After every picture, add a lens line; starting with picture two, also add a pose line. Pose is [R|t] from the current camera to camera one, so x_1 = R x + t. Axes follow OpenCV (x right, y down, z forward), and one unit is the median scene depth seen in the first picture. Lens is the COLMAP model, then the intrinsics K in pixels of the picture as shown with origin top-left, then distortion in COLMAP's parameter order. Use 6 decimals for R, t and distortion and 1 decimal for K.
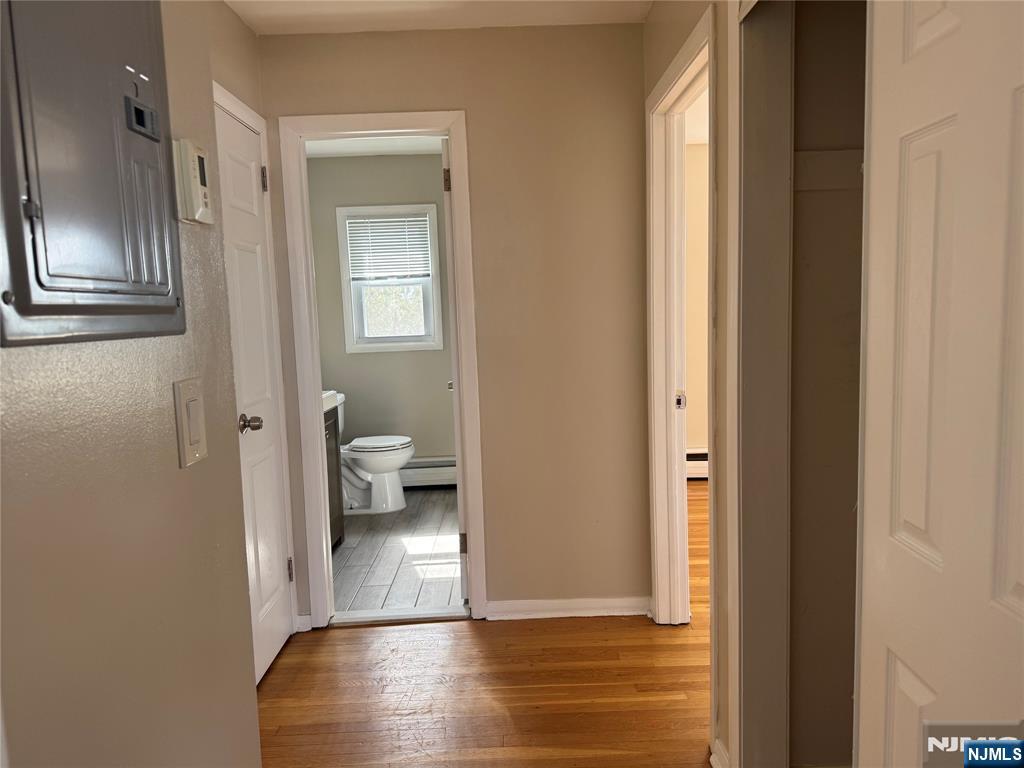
lens RADIAL K [[714.0, 0, 508.7], [0, 714.0, 382.1], [0, 0, 1]] dist [0.093606, -0.126663]
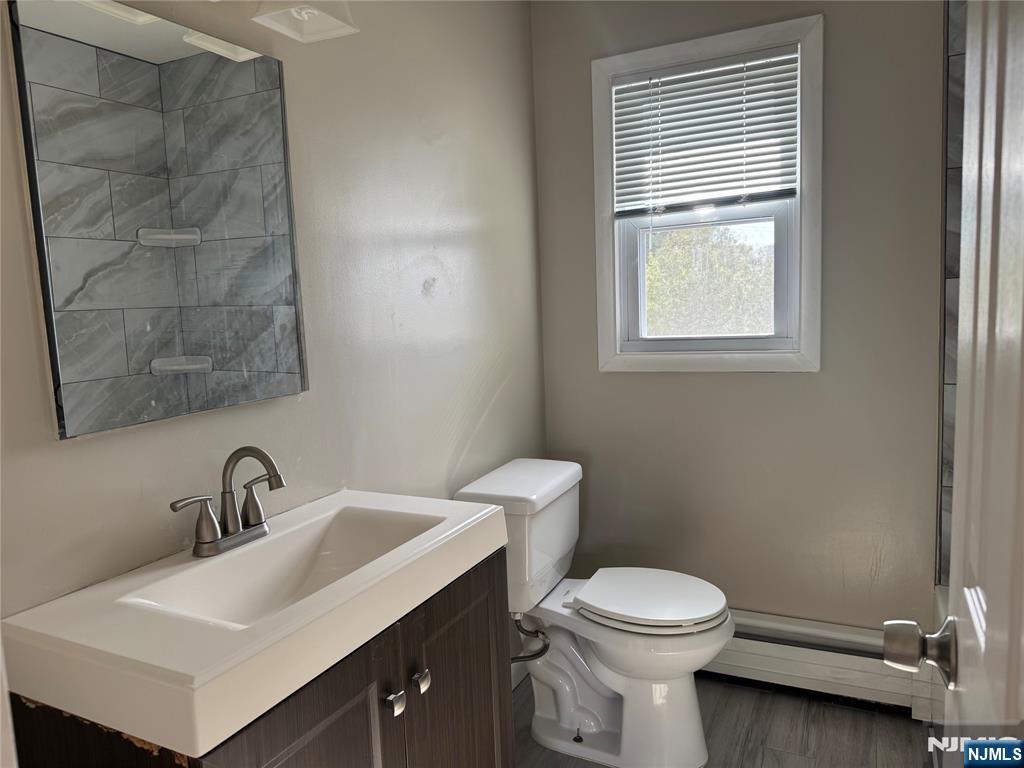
lens RADIAL K [[717.3, 0, 510.7], [0, 717.3, 377.1], [0, 0, 1]] dist [0.093729, -0.128358]
pose [[0.886329, 0.047703, -0.460593, -0.057744], [-0.034652, 0.998723, 0.036756, -0.052233], [0.461758, -0.016618, 0.886850, 0.548080]]
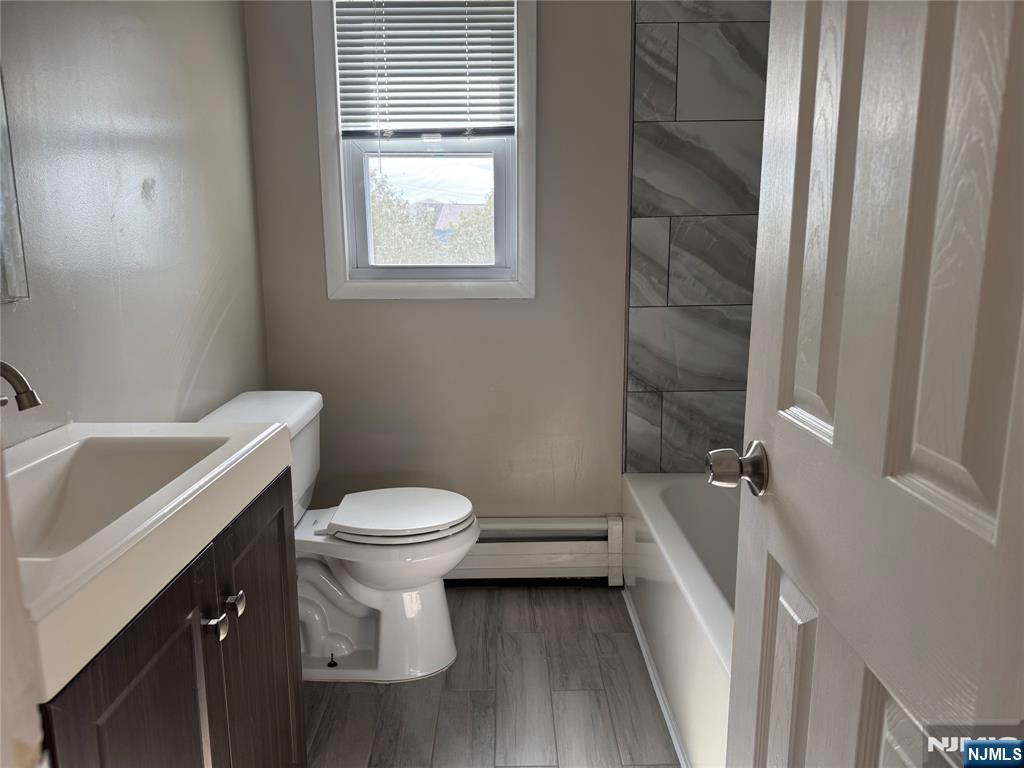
lens RADIAL K [[725.5, 0, 496.7], [0, 725.5, 377.4], [0, 0, 1]] dist [0.091137, -0.130286]
pose [[0.999402, 0.033217, -0.009588, -0.112059], [-0.032384, 0.996514, 0.076881, -0.029754], [0.012108, -0.076525, 0.996994, 0.529630]]
